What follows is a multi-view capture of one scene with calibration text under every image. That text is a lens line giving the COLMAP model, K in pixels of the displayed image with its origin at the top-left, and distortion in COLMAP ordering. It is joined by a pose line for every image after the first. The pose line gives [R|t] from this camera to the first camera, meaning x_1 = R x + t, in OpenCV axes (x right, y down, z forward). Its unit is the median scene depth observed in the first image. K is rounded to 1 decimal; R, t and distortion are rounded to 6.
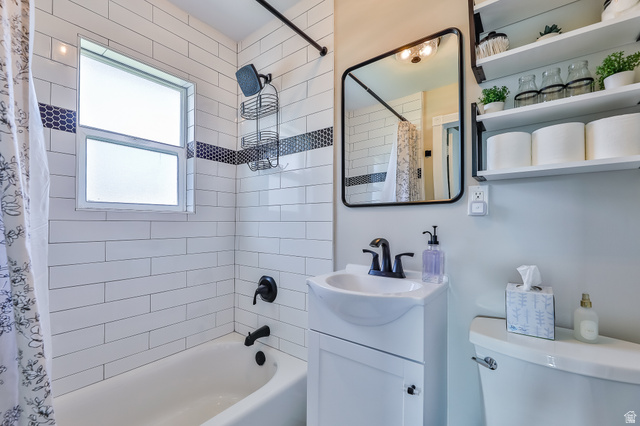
lens RADIAL K [[277.6, 0, 316.9], [0, 277.6, 220.8], [0, 0, 1]] dist [0.008355, -0.001101]
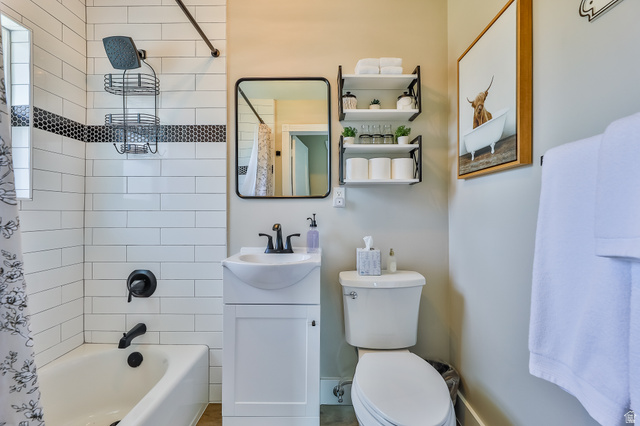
lens RADIAL K [[277.6, 0, 325.6], [0, 277.6, 214.8], [0, 0, 1]] dist [0.008355, -0.001101]
pose [[0.792443, -0.007827, 0.609896, -0.307407], [-0.003200, 0.999851, 0.016990, -0.001723], [-0.609937, -0.015415, 0.792300, -0.126526]]
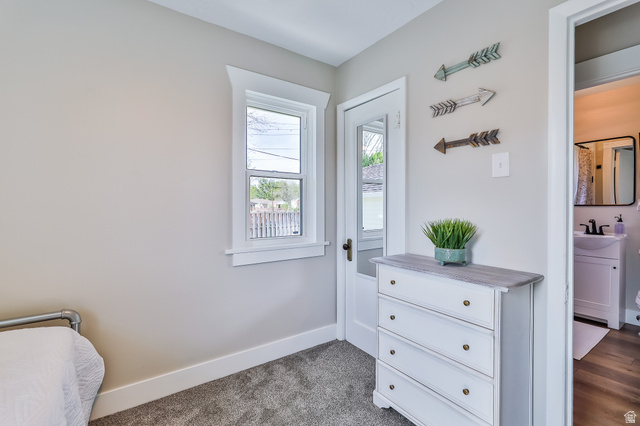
lens RADIAL K [[292.5, 0, 321.3], [0, 292.5, 208.5], [0, 0, 1]] dist [0.002599, 0.000591]
pose [[0.957059, 0.005632, -0.289837, -1.095340], [-0.002645, 0.999939, 0.010695, -0.045502], [0.289880, -0.009469, 0.957016, -1.824236]]
